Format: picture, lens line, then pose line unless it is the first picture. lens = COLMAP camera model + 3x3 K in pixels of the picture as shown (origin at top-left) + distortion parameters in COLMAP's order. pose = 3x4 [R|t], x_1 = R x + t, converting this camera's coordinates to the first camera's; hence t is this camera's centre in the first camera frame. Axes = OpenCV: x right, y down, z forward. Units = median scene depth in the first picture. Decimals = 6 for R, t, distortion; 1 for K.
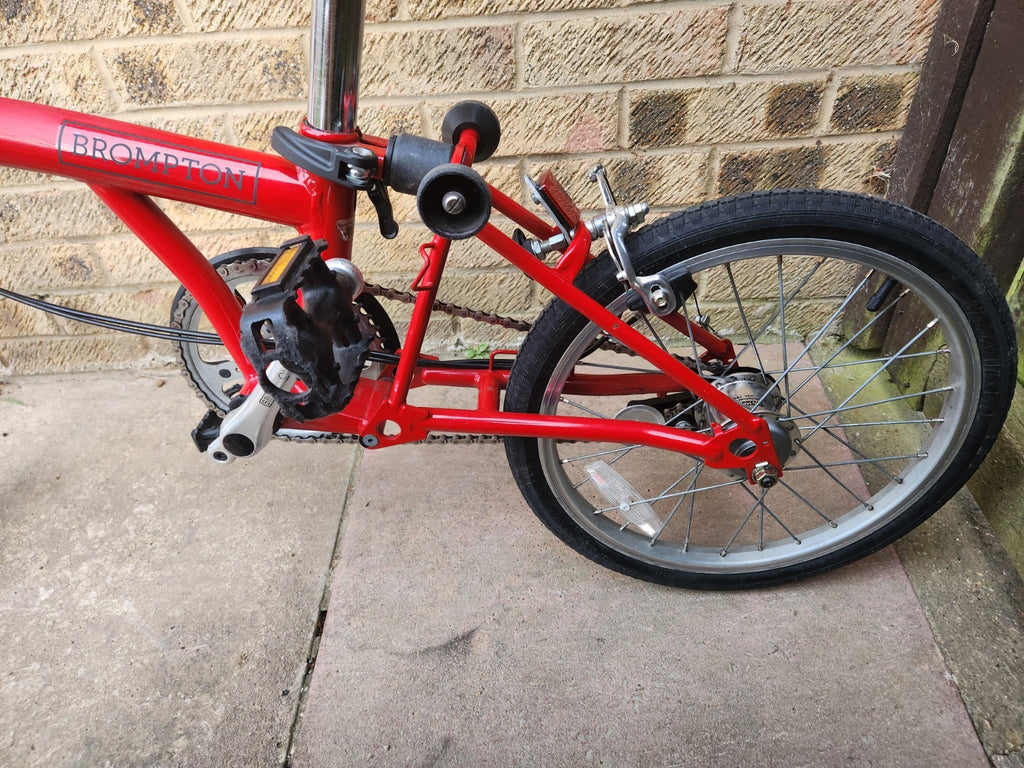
lens RADIAL K [[687.7, 0, 515.2], [0, 687.7, 377.6], [0, 0, 1]] dist [0.065860, -0.064949]
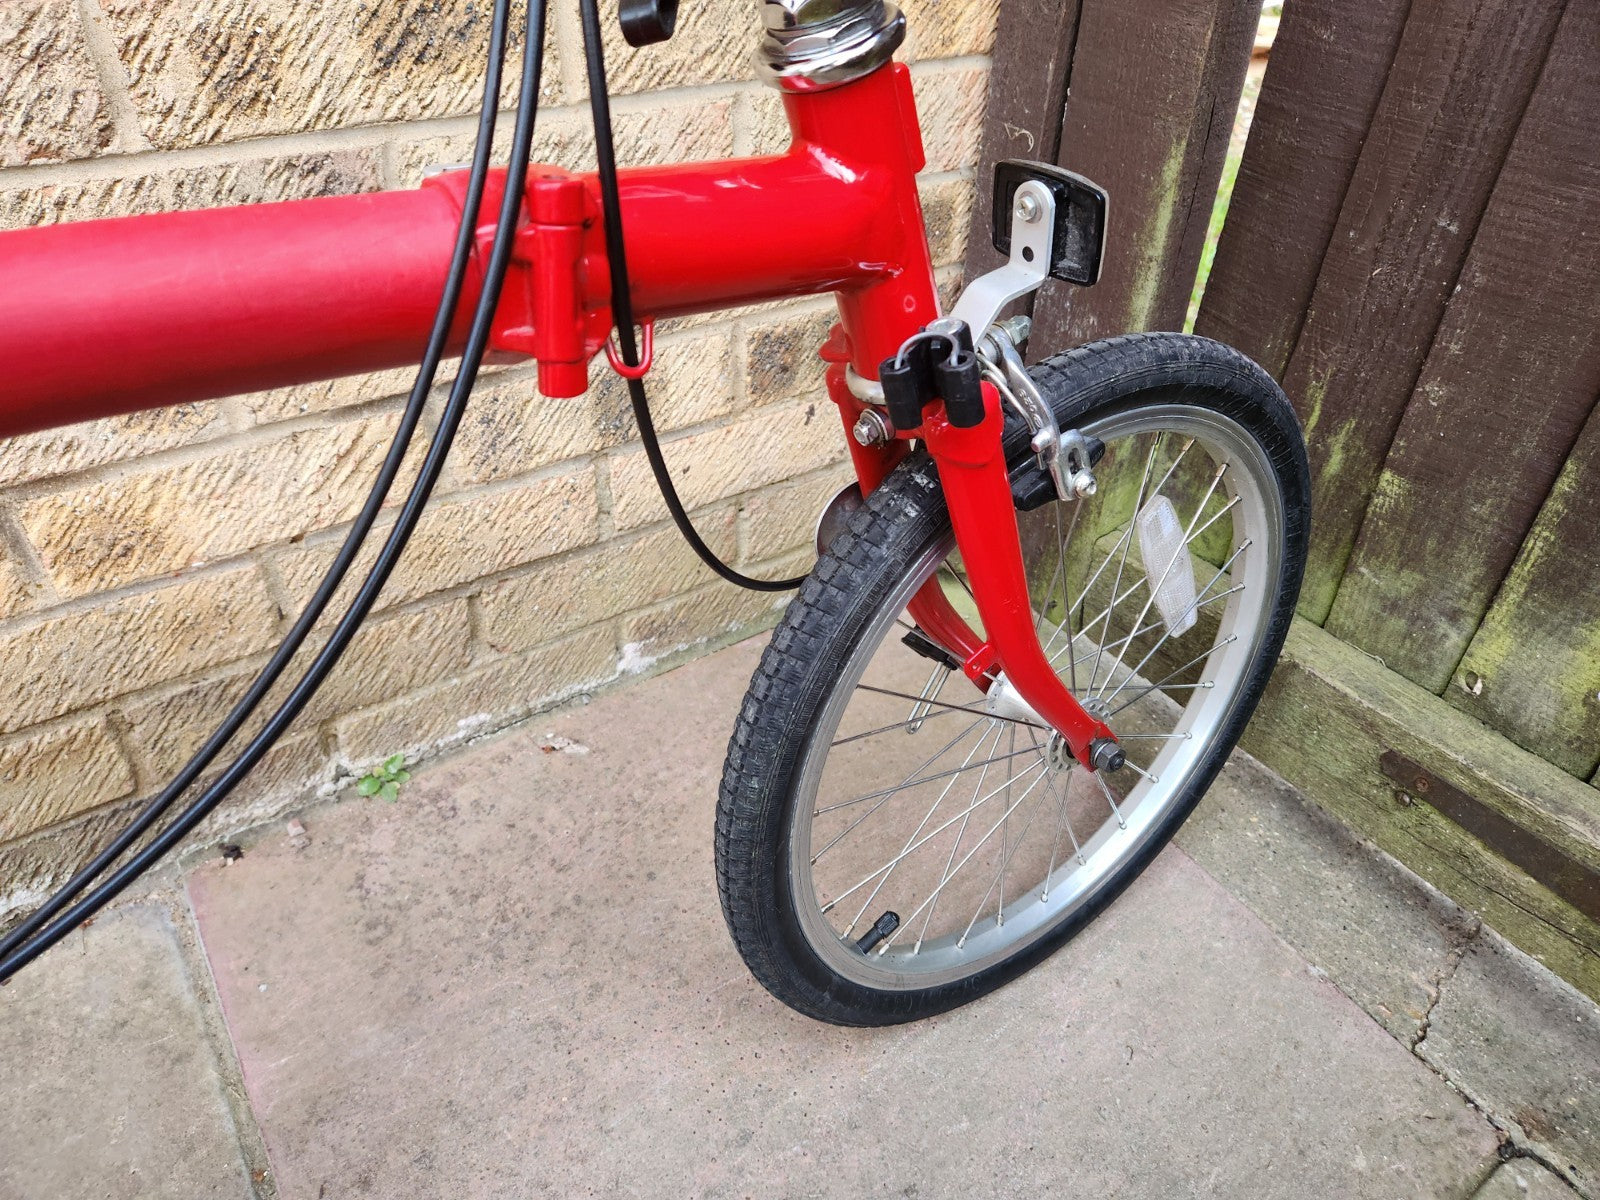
lens RADIAL K [[1074.5, 0, 797.5], [0, 1074.5, 603.7], [0, 0, 1]] dist [0.065860, -0.064949]
pose [[0.810020, -0.278094, 0.516266, -0.251912], [0.313049, 0.949520, 0.020300, -0.107753], [-0.495850, 0.145173, 0.856188, 0.210987]]
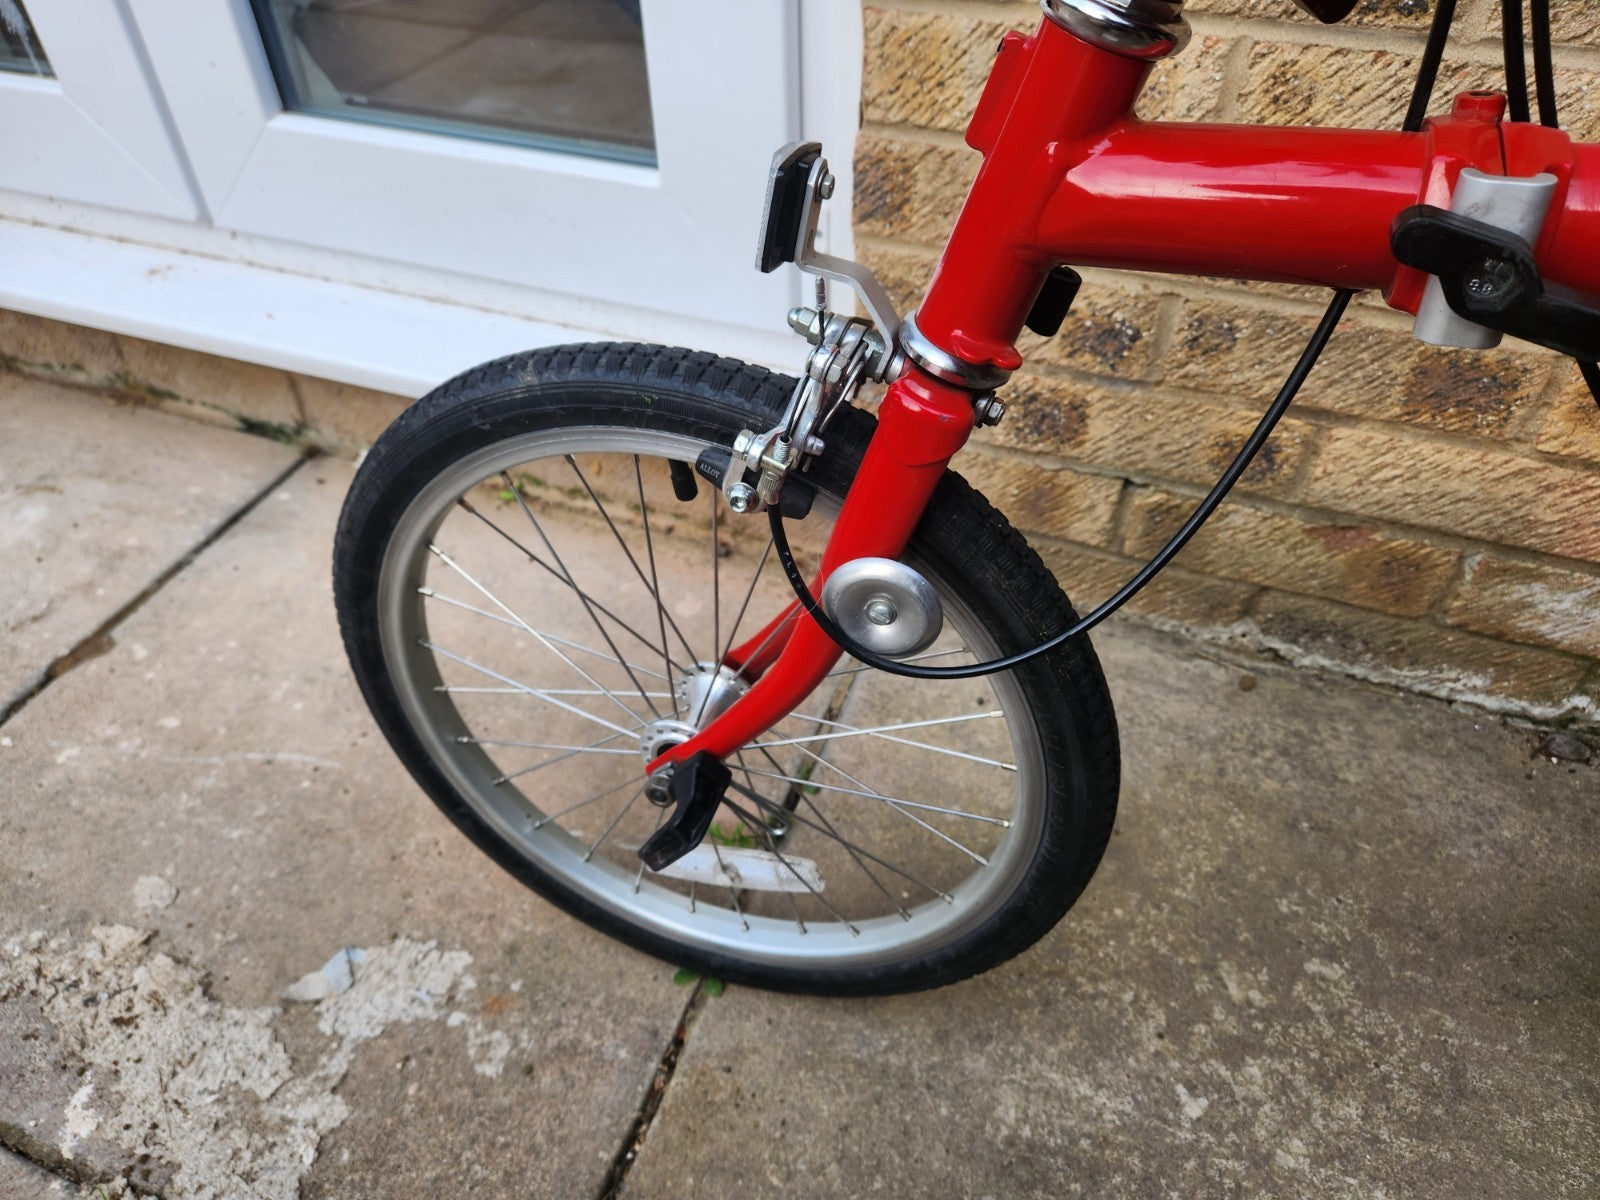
lens RADIAL K [[1085.9, 0, 801.2], [0, 1085.9, 596.1], [0, 0, 1]] dist [0.047427, -0.050275]
pose [[0.933756, 0.283613, -0.218320, -0.918212], [-0.275193, 0.958930, 0.068717, -0.026801], [0.228843, -0.004085, 0.973455, 0.157347]]
